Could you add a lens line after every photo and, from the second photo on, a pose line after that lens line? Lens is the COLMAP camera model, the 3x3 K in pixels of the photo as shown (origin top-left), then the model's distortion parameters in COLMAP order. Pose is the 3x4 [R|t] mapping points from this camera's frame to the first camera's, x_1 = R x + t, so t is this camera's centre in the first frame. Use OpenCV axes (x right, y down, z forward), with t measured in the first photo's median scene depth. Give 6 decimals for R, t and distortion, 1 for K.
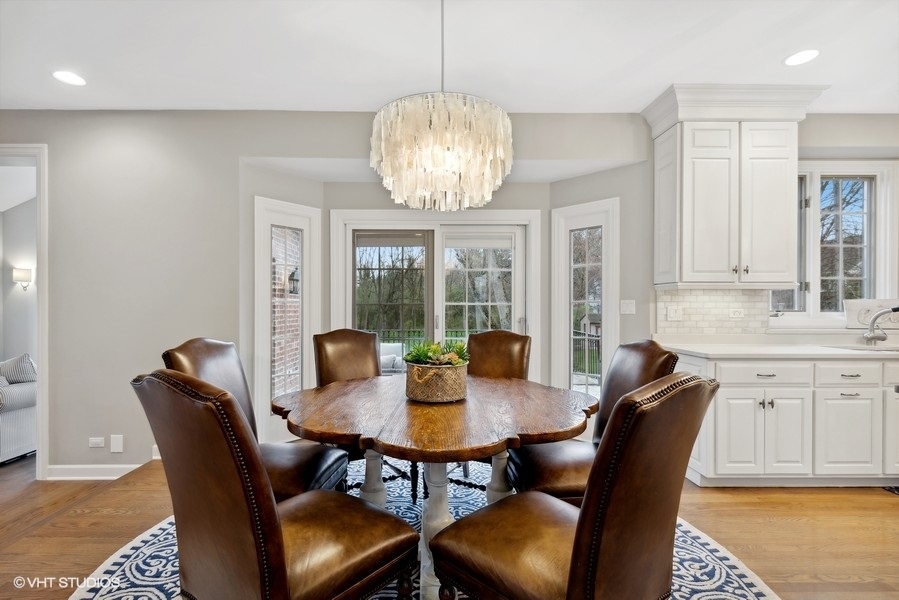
lens RADIAL K [[425.7, 0, 449.0], [0, 425.7, 304.9], [0, 0, 1]] dist [0.000609, -0.000048]
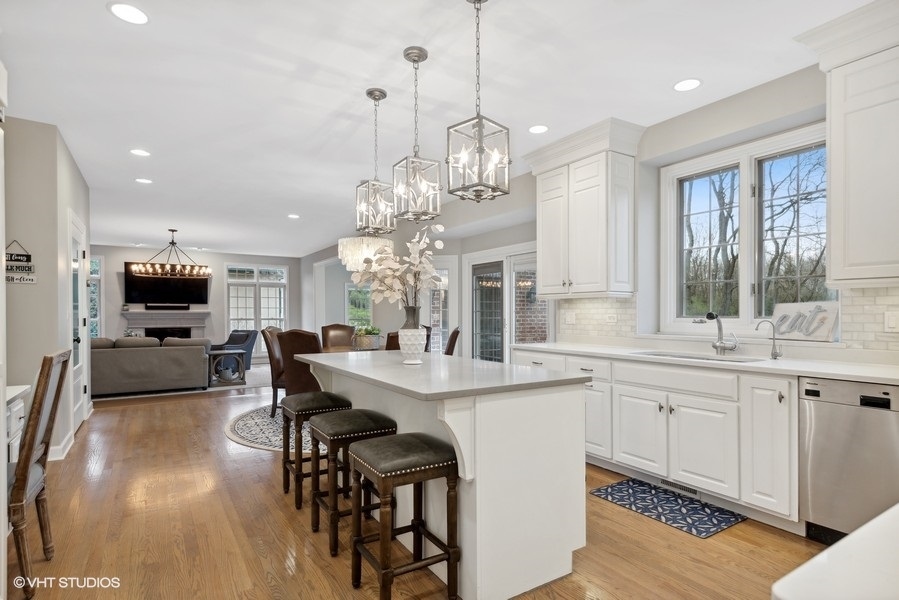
lens RADIAL K [[468.2, 0, 449.3], [0, 468.2, 316.3], [0, 0, 1]] dist [0.003491, 0.000524]
pose [[0.536621, 0.007367, -0.843791, 1.498846], [0.004630, 0.999921, 0.011675, -0.002806], [0.843811, -0.010172, 0.536545, -0.037941]]
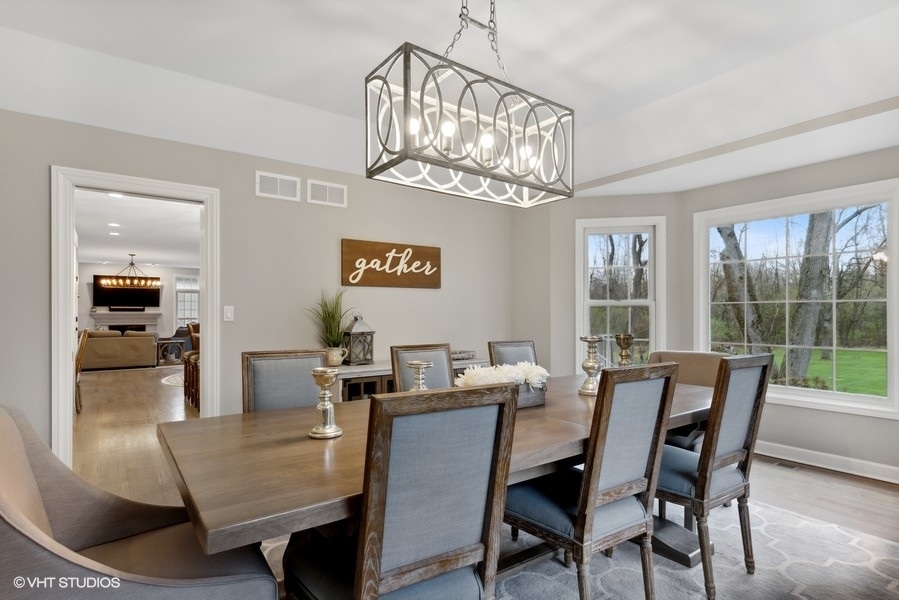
lens RADIAL K [[468.2, 0, 452.8], [0, 468.2, 308.0], [0, 0, 1]] dist [0.003491, 0.000524]
pose [[0.592937, -0.009353, -0.805195, 1.926620], [0.003269, 0.999952, -0.009208, -0.002031], [0.805242, 0.002828, 0.592939, -0.052791]]
